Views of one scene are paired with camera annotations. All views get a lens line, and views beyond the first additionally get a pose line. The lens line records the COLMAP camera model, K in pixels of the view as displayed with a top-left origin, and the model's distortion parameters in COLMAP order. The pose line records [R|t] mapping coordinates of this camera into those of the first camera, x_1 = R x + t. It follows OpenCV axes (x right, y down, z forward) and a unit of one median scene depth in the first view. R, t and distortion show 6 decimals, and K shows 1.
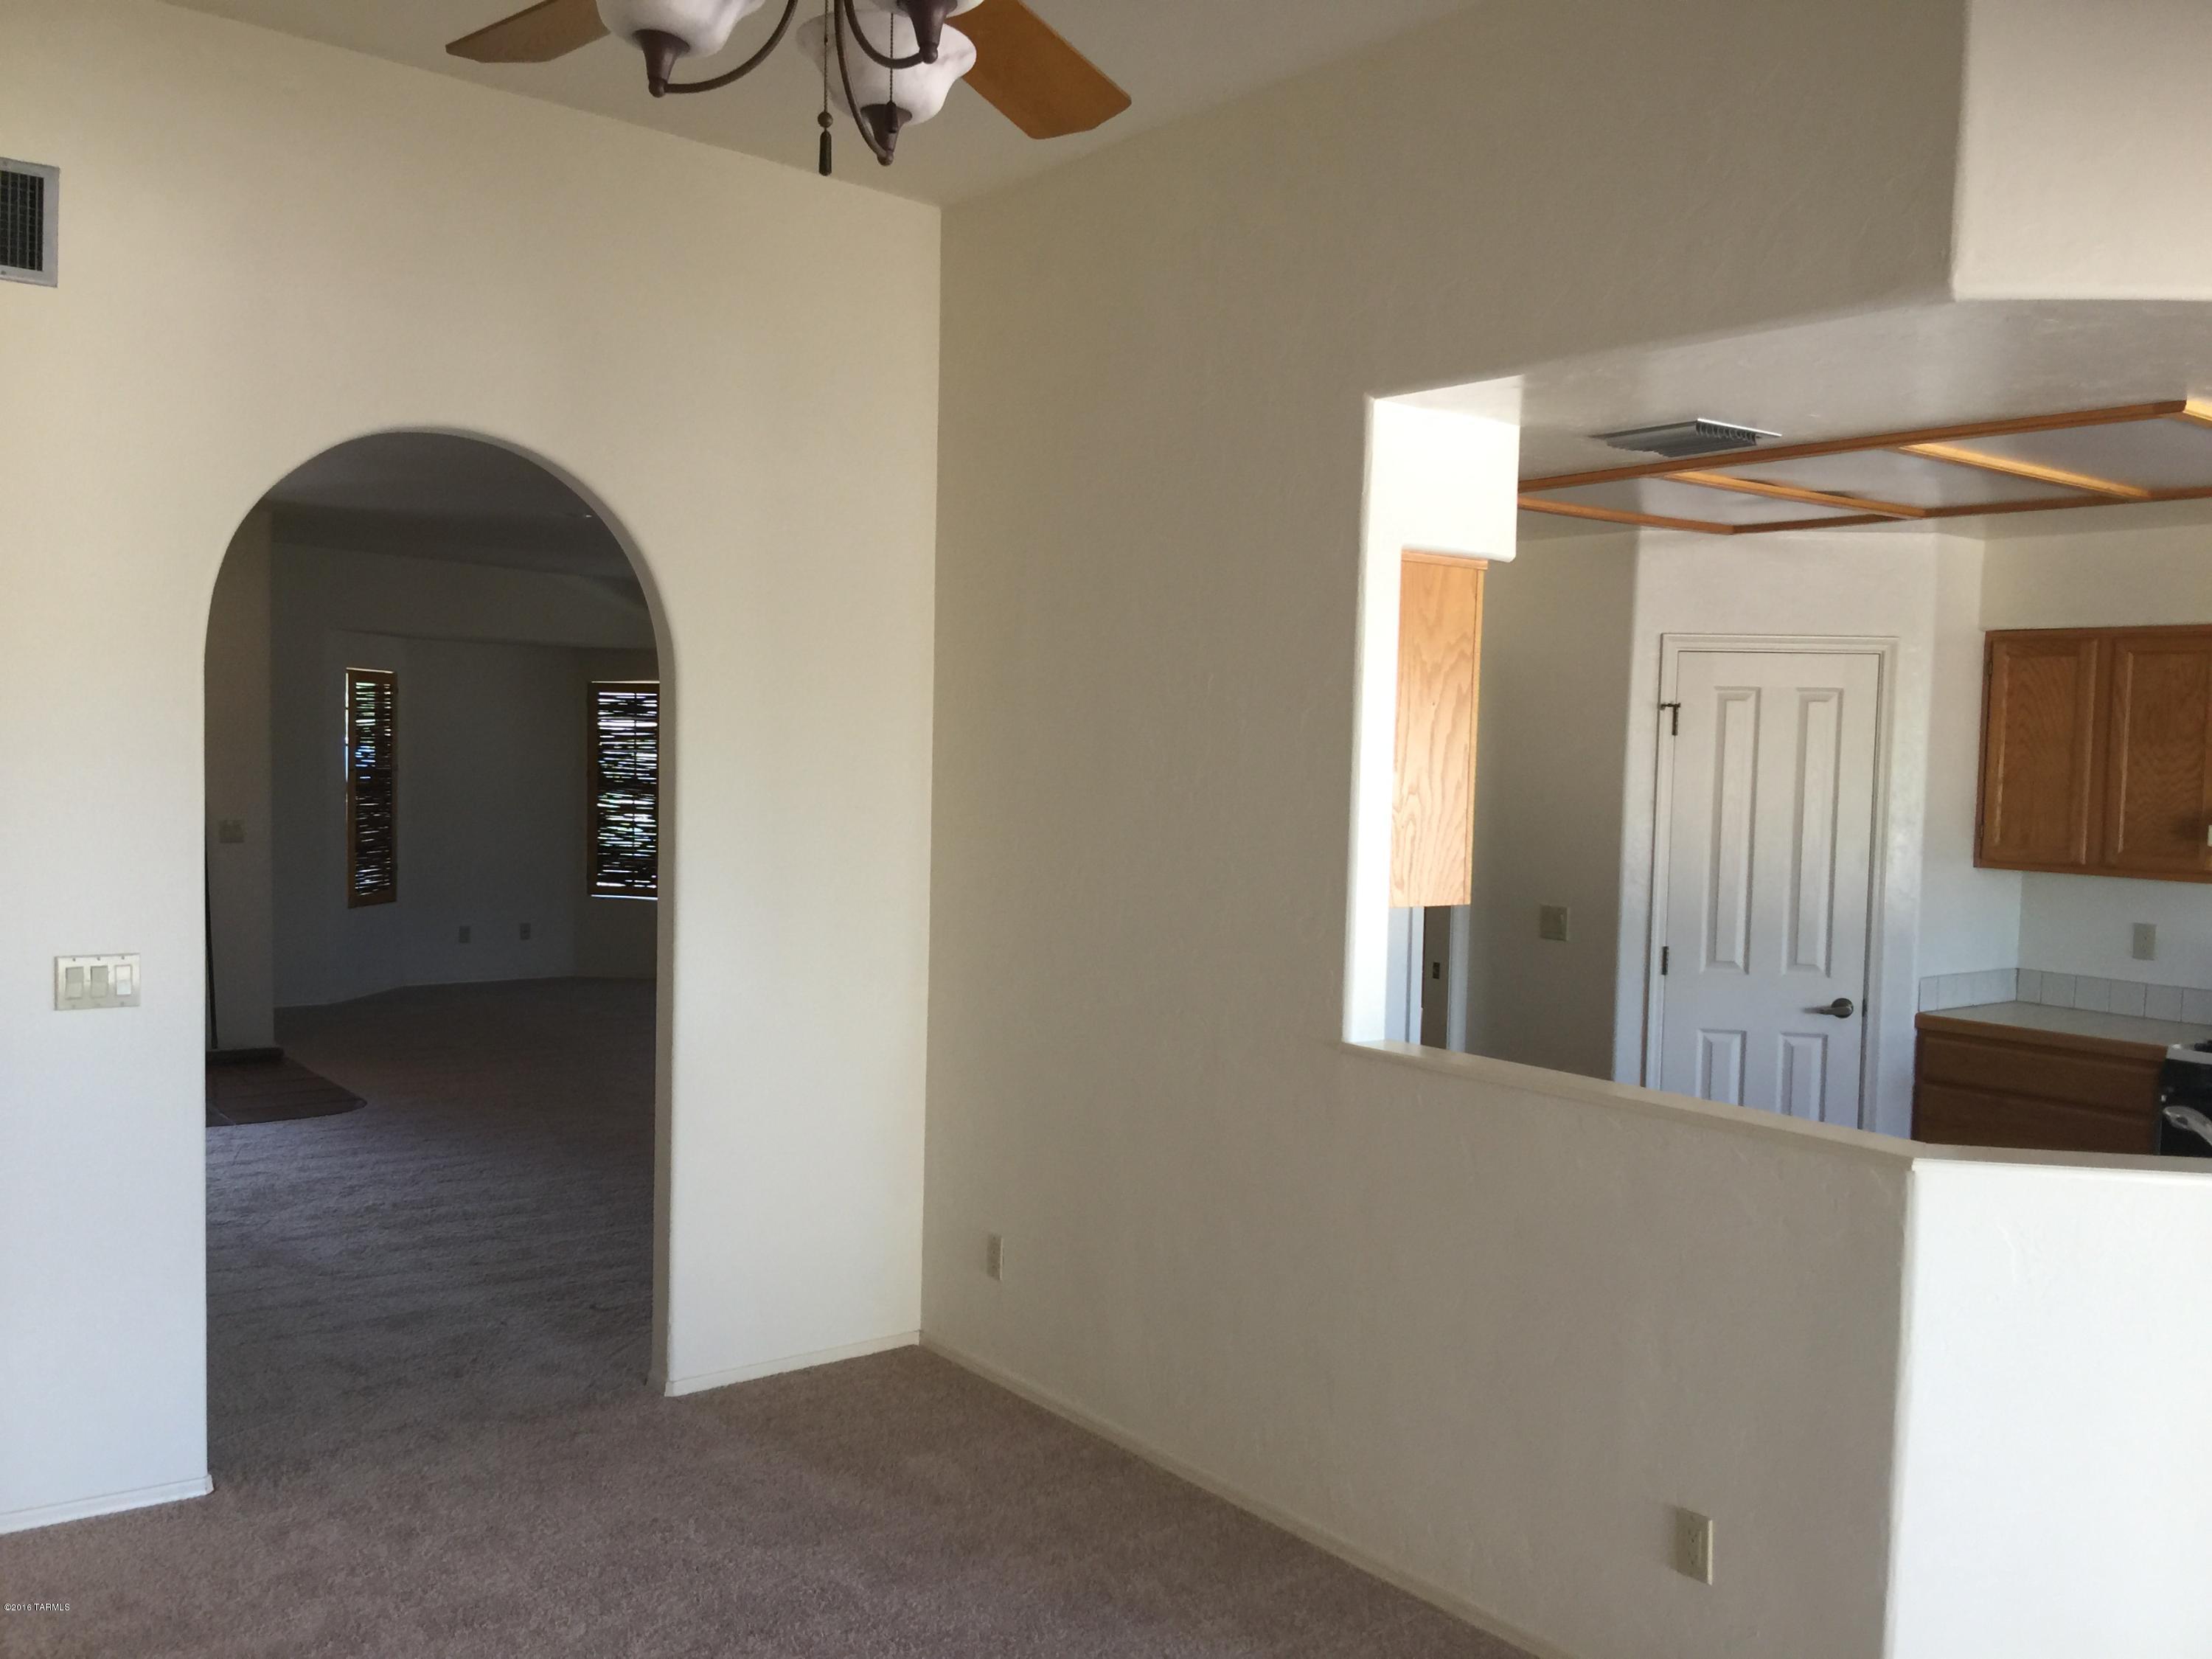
lens RADIAL K [[1877.3, 0, 1100.6], [0, 1877.3, 847.9], [0, 0, 1]] dist [0.093493, -0.145327]
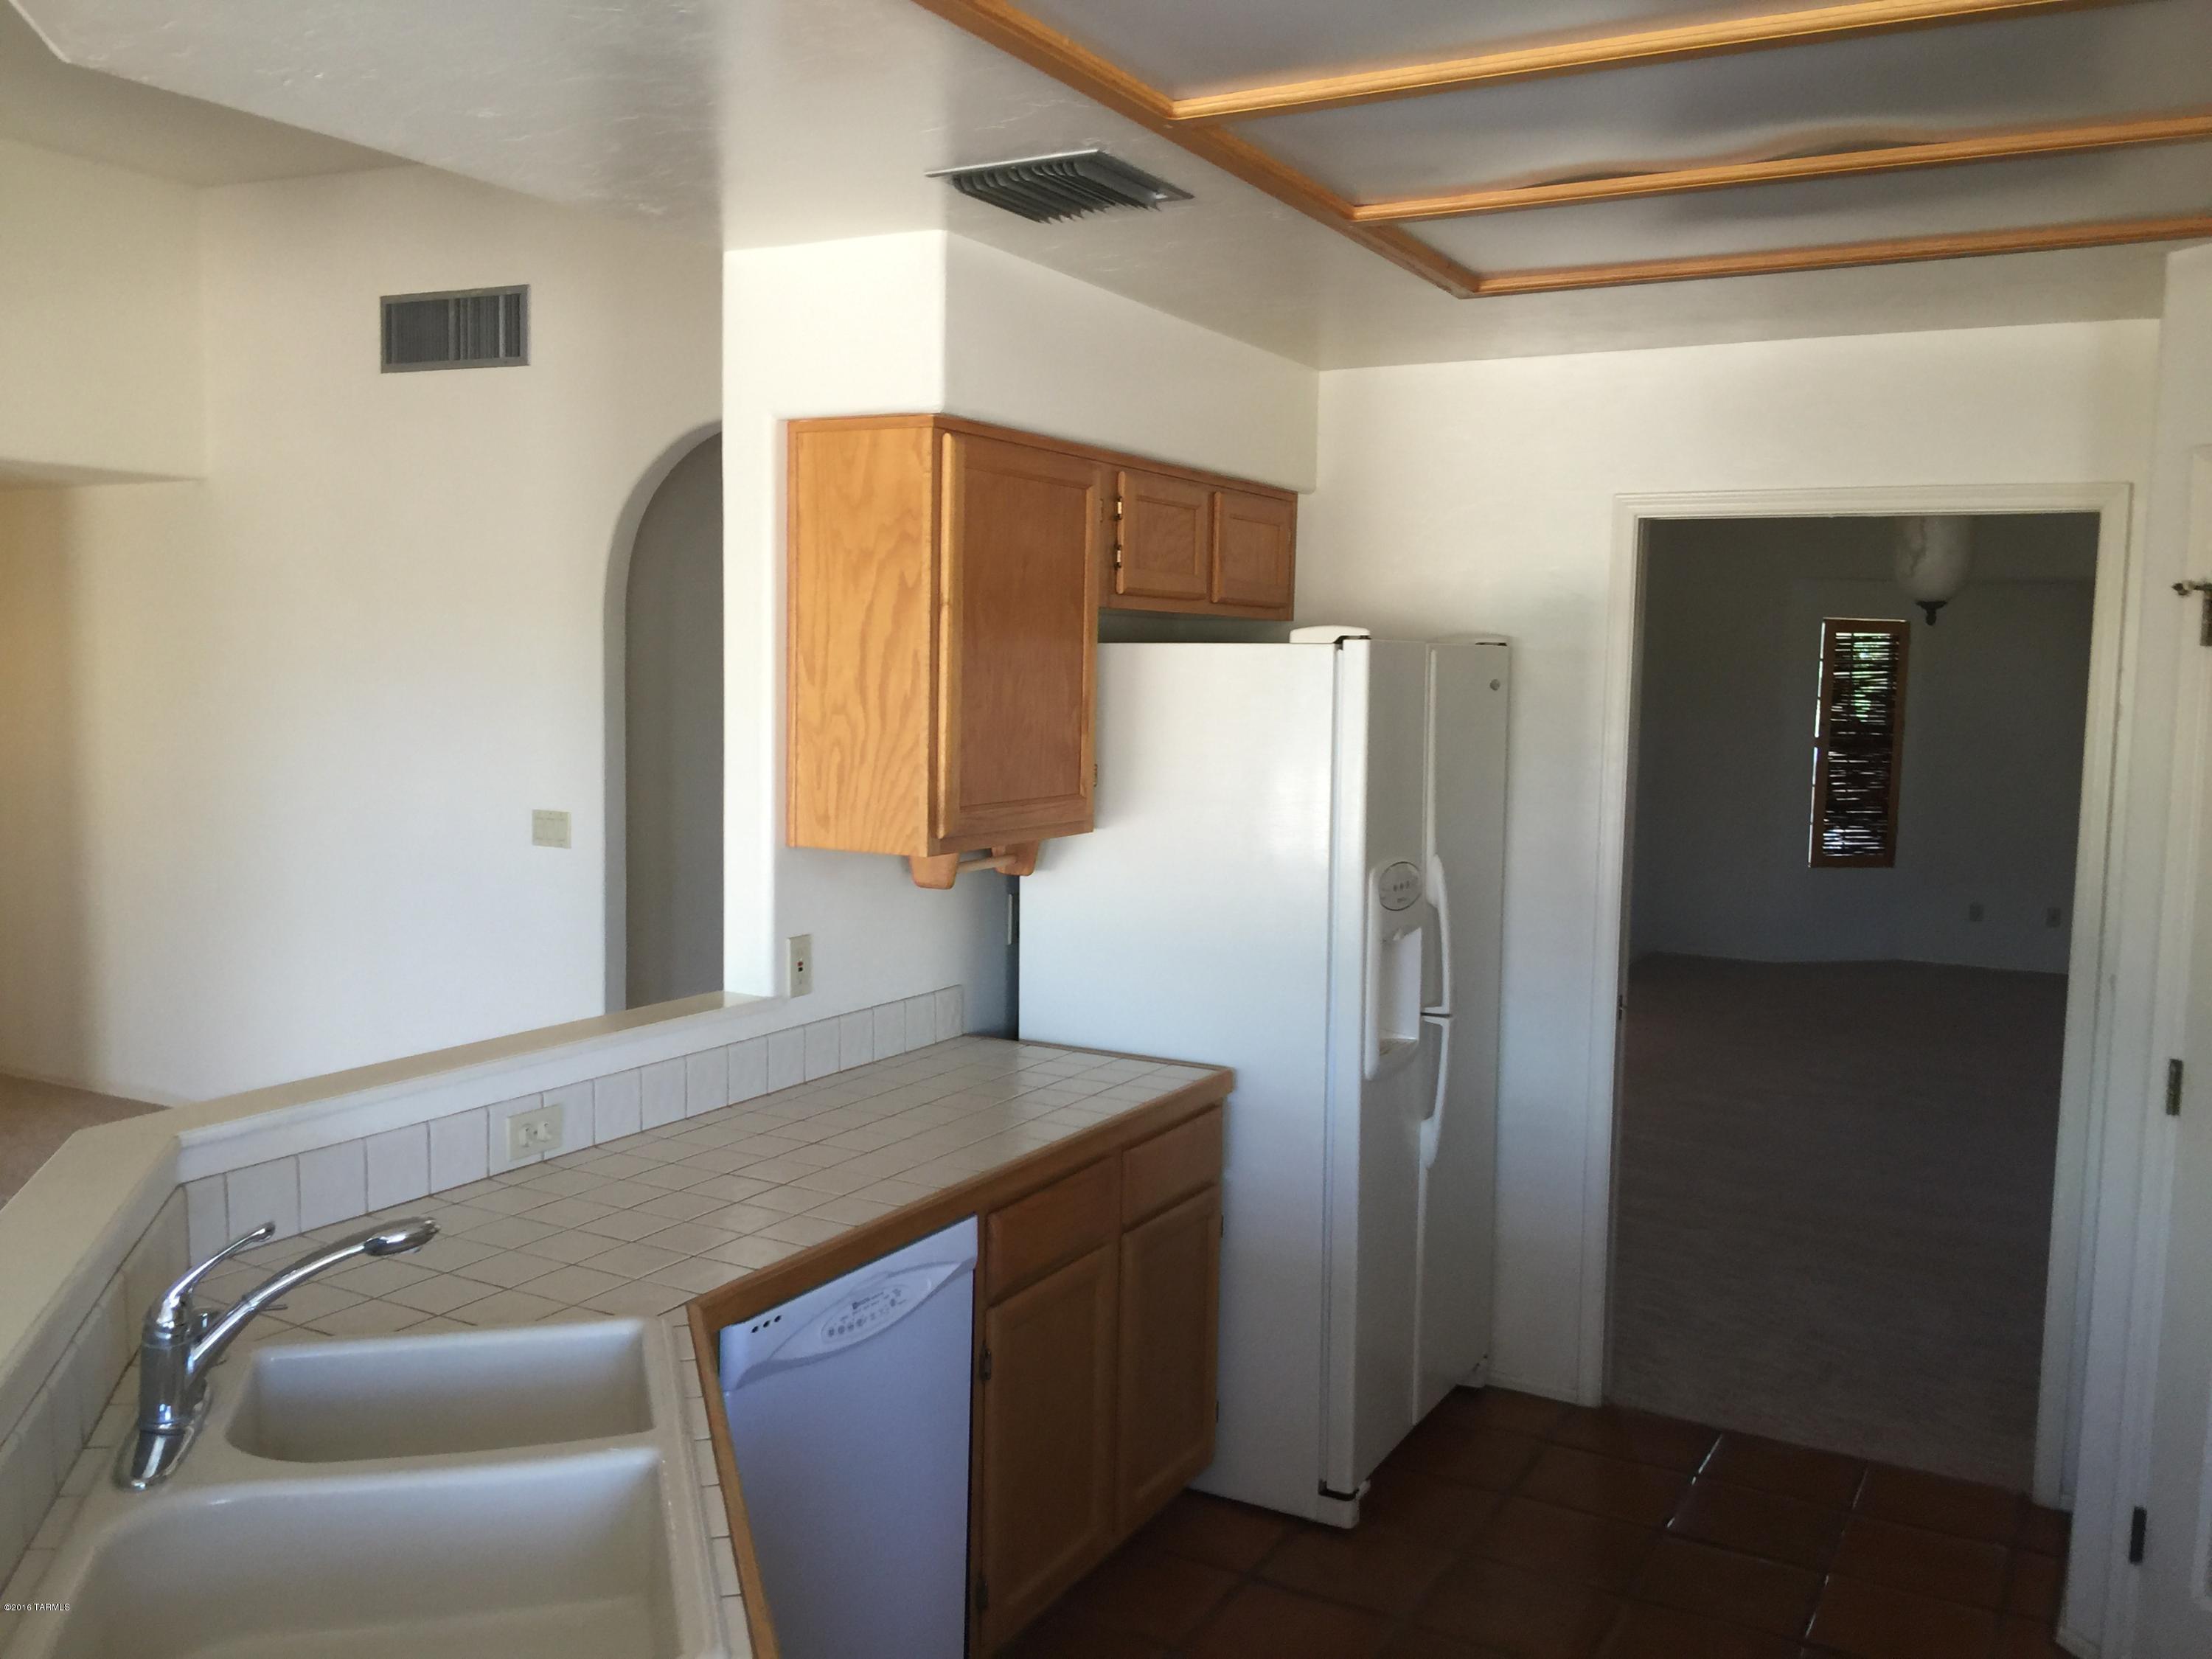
lens RADIAL K [[1877.3, 0, 1100.6], [0, 1877.3, 847.9], [0, 0, 1]] dist [0.093493, -0.145327]
pose [[0.408901, 0.076139, -0.909397, 0.770000], [-0.063946, 0.996454, 0.054675, -0.017487], [0.910336, 0.035796, 0.412320, 0.612103]]
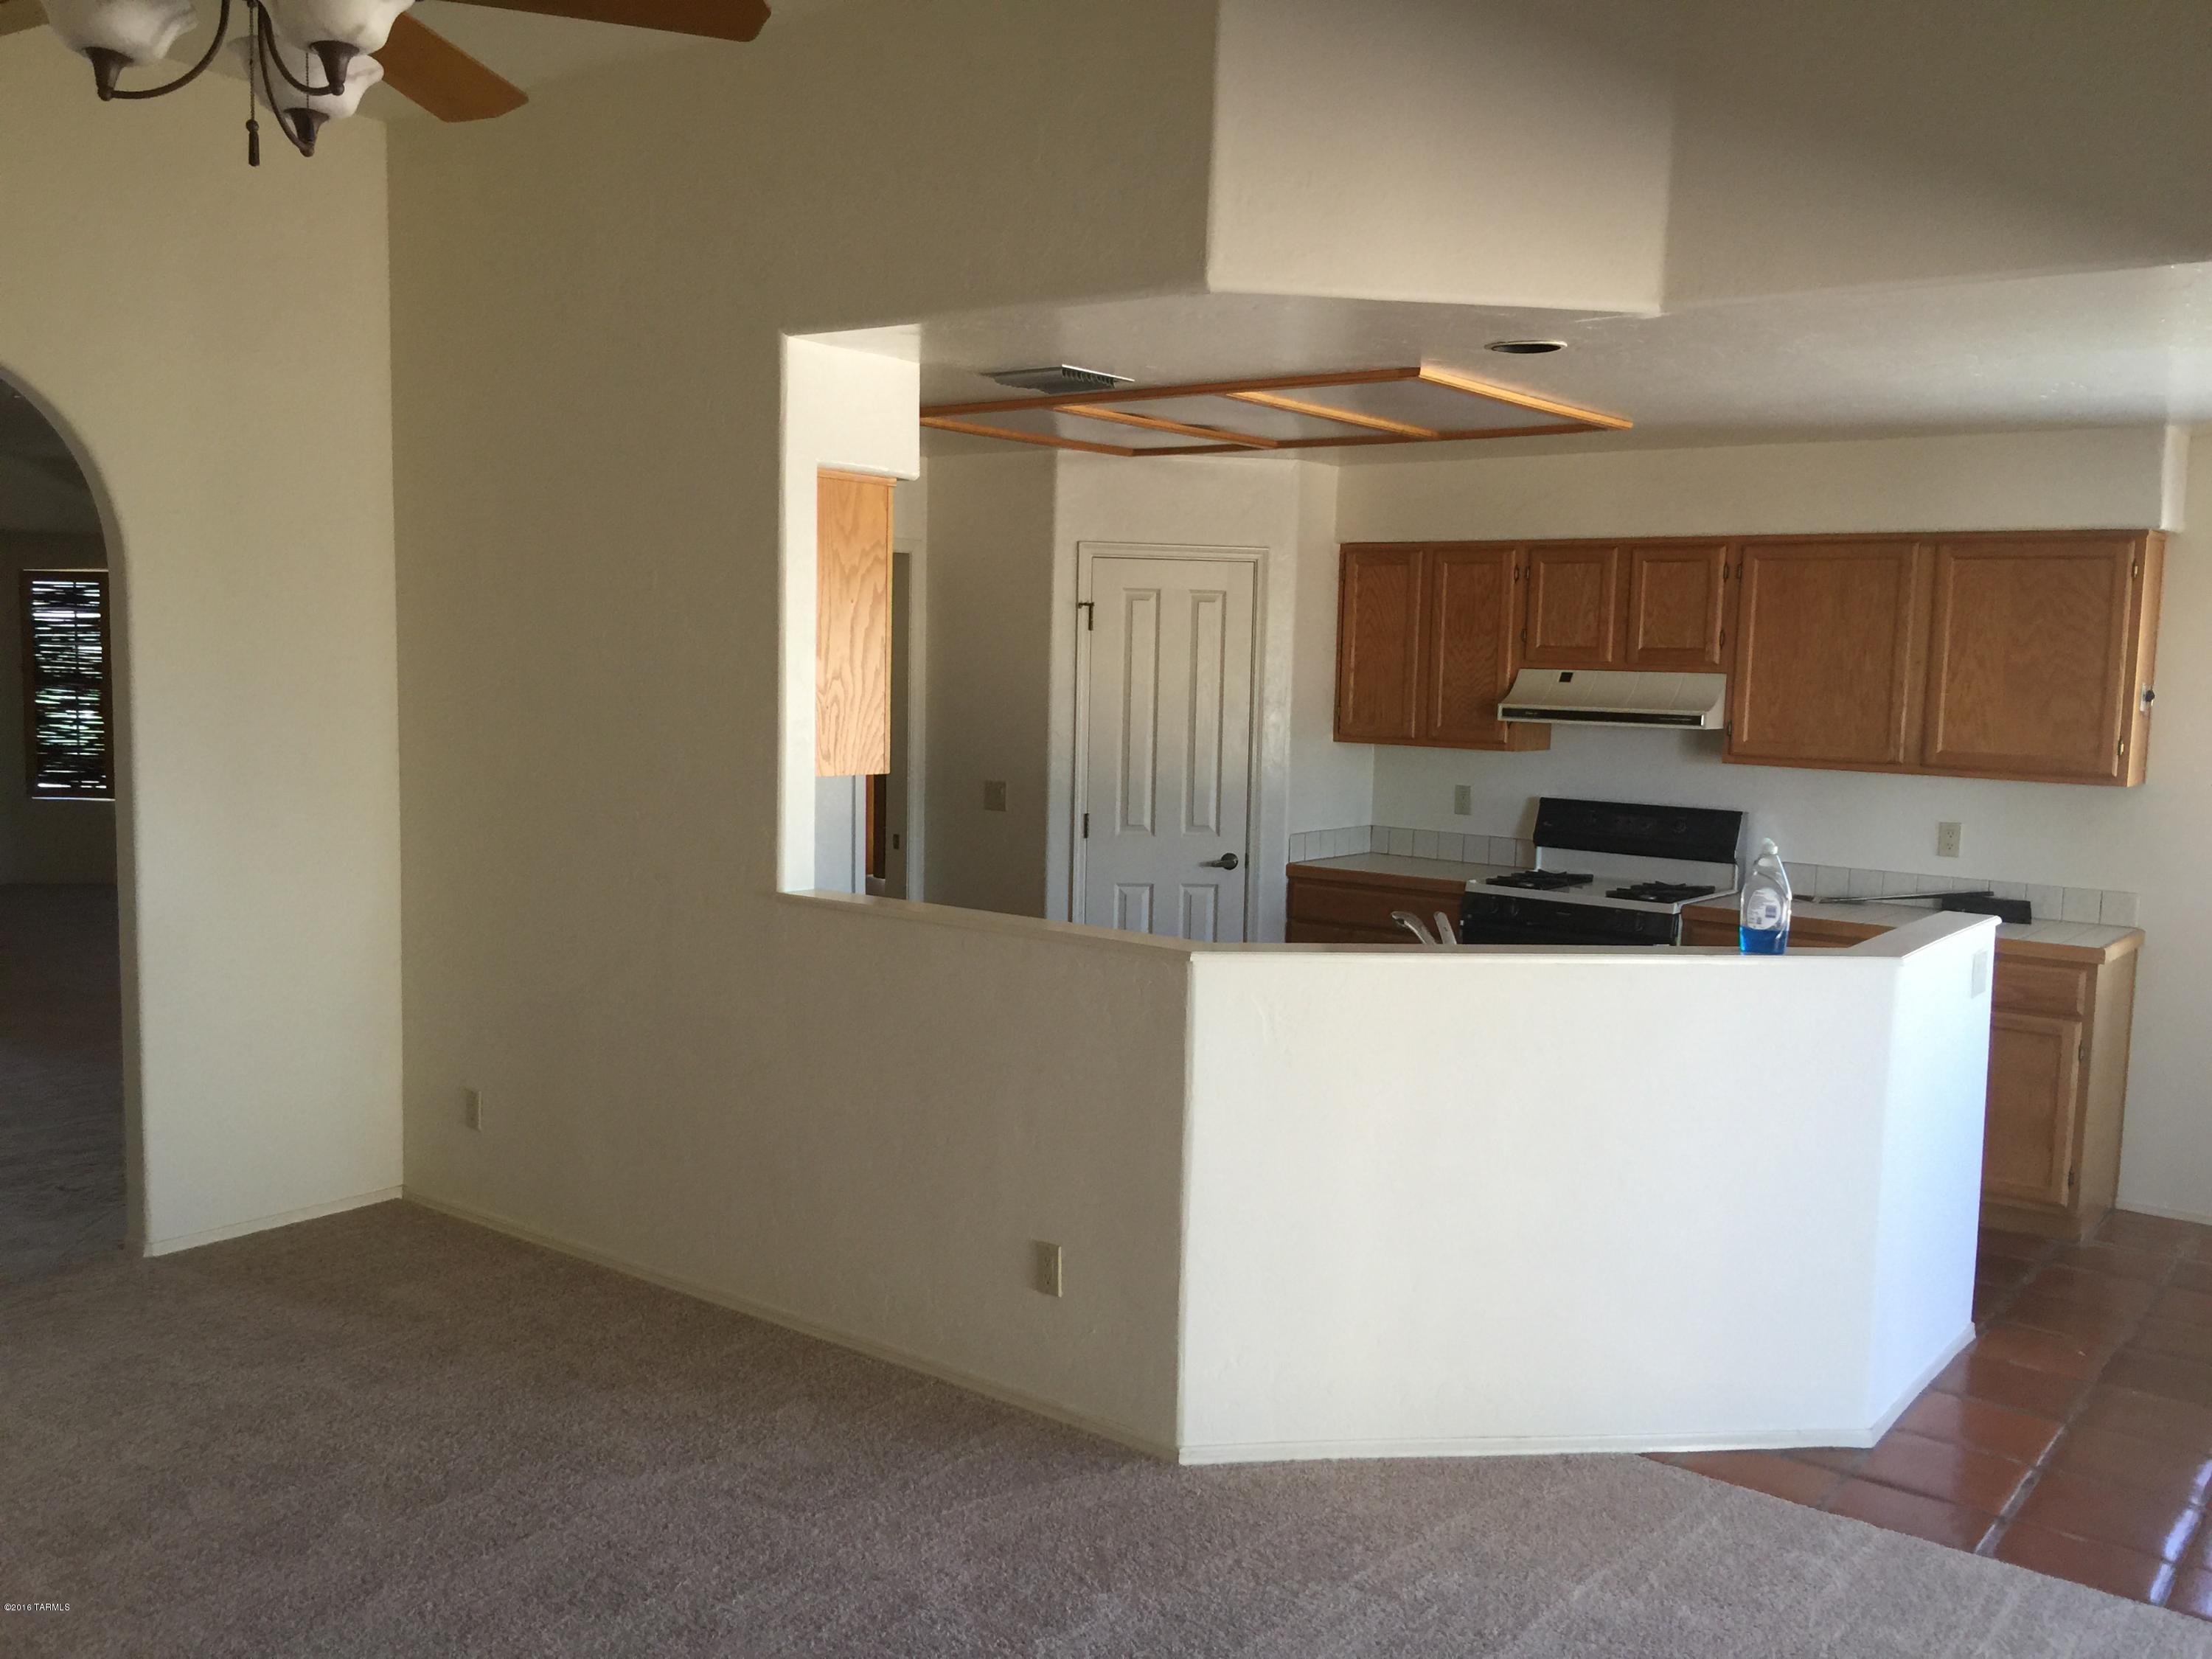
lens RADIAL K [[1852.5, 0, 1106.0], [0, 1852.5, 829.5], [0, 0, 1]] dist [0.084963, -0.137776]
pose [[0.966343, -0.025989, 0.255942, 0.024651], [0.013953, 0.998714, 0.048731, 0.008575], [-0.256879, -0.043519, 0.965463, -0.124918]]
